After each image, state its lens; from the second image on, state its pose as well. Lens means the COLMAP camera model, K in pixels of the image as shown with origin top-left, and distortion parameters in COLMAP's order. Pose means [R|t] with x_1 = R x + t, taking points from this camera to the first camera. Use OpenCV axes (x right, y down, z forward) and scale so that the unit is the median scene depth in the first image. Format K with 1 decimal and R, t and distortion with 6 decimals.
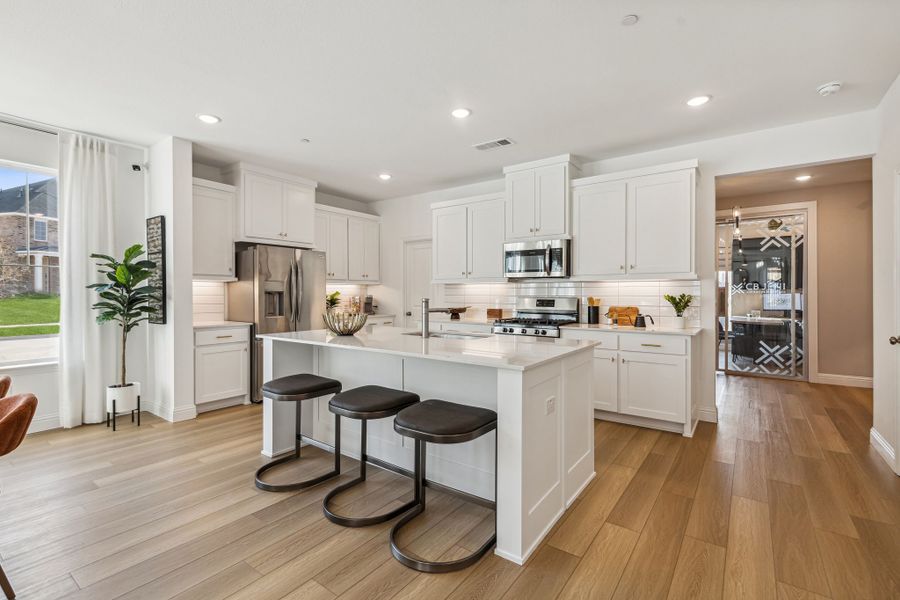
lens RADIAL K [[407.0, 0, 448.9], [0, 407.0, 296.0], [0, 0, 1]] dist [0.001545, -0.000765]
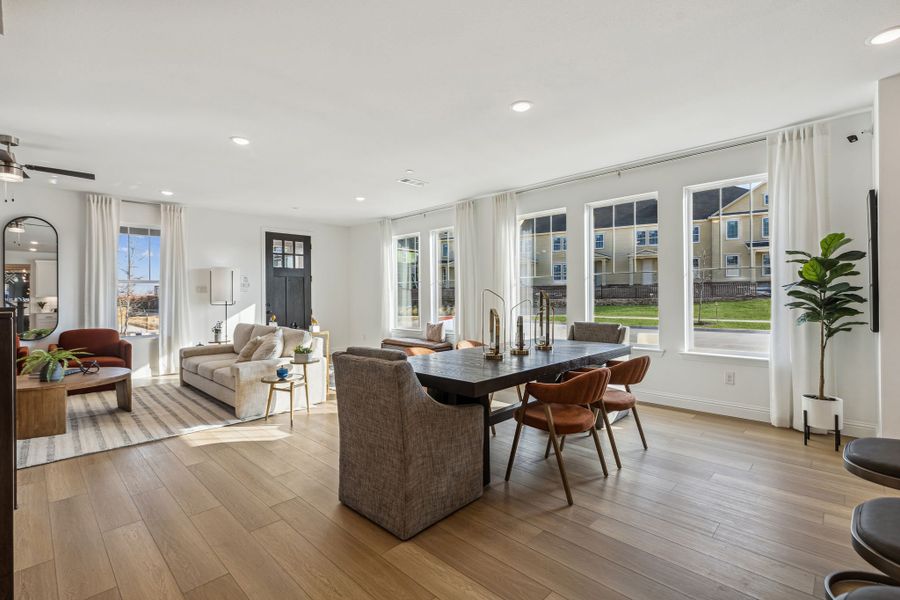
lens RADIAL K [[411.9, 0, 447.9], [0, 411.9, 296.7], [0, 0, 1]] dist [0.001919, 0.000571]
pose [[-0.141016, 0.002211, -0.990005, 0.158794], [0.002203, 0.999996, 0.001919, -0.000159], [0.990005, -0.001910, -0.141020, 0.287211]]
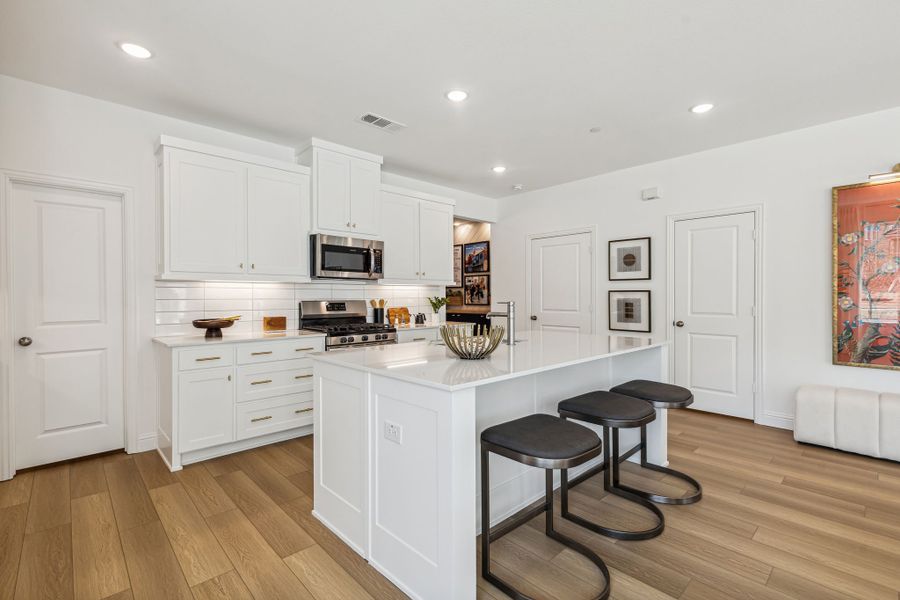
lens RADIAL K [[411.9, 0, 447.9], [0, 411.9, 296.7], [0, 0, 1]] dist [0.001919, 0.000571]
pose [[0.183004, -0.002706, 0.983108, -0.664864], [0.006202, 0.999979, 0.001598, -0.005376], [-0.983093, 0.005805, 0.183017, 0.653156]]
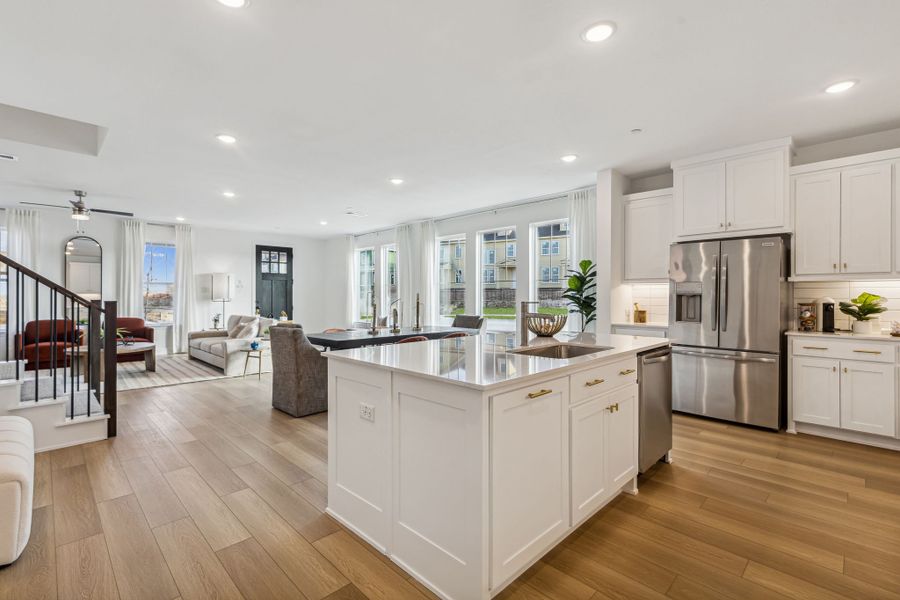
lens RADIAL K [[407.0, 0, 448.9], [0, 407.0, 296.0], [0, 0, 1]] dist [0.001545, -0.000765]
pose [[-0.151430, -0.001448, -0.988467, 0.568944], [-0.006955, 0.999976, -0.000399, -0.001620], [0.988444, 0.006814, -0.151436, 0.652808]]
